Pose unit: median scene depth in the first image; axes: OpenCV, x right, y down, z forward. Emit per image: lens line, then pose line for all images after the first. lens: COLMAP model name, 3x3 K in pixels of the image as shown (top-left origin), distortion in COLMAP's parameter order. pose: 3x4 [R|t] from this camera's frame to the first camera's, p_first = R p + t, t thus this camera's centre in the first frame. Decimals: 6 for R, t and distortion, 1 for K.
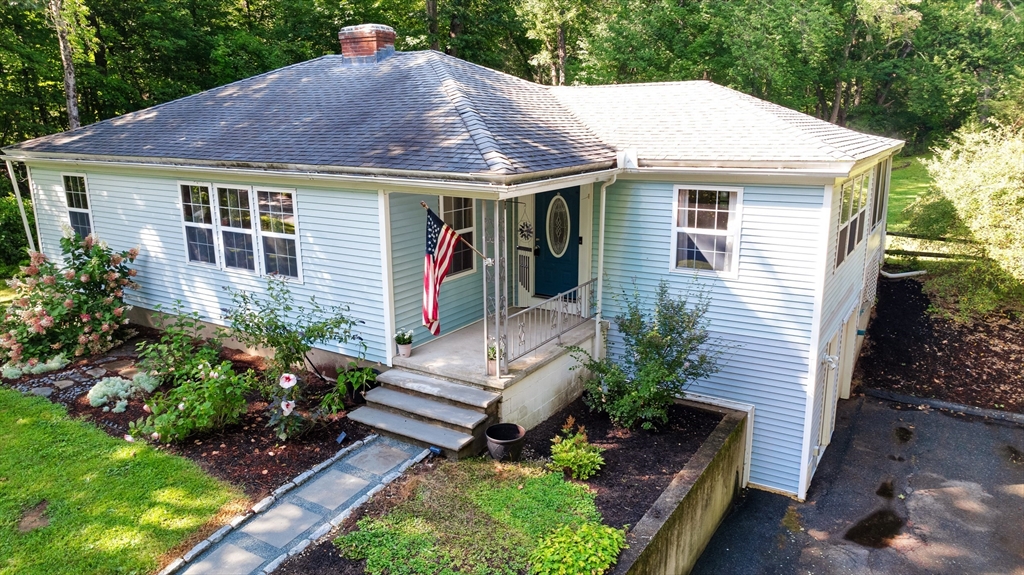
lens RADIAL K [[701.2, 0, 512.0], [0, 701.2, 287.5], [0, 0, 1]] dist [-0.002817, -0.001502]
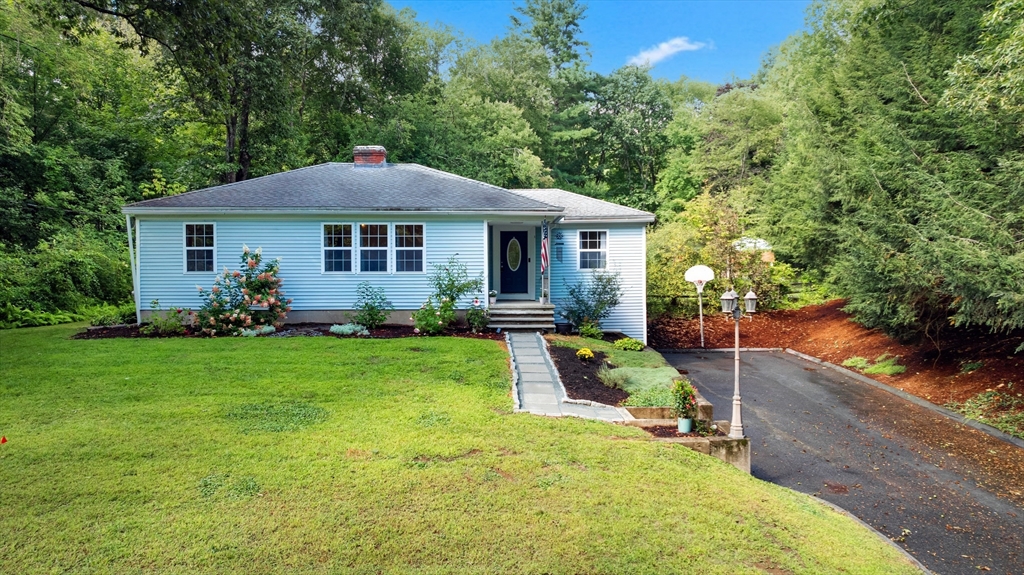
lens RADIAL K [[745.0, 0, 512.0], [0, 745.0, 287.5], [0, 0, 1]] dist [0.002981, -0.000552]
pose [[0.829084, -0.003136, 0.559115, -1.165679], [0.130809, 0.973321, -0.188510, 0.414503], [-0.543607, 0.229428, 0.807375, -0.676543]]
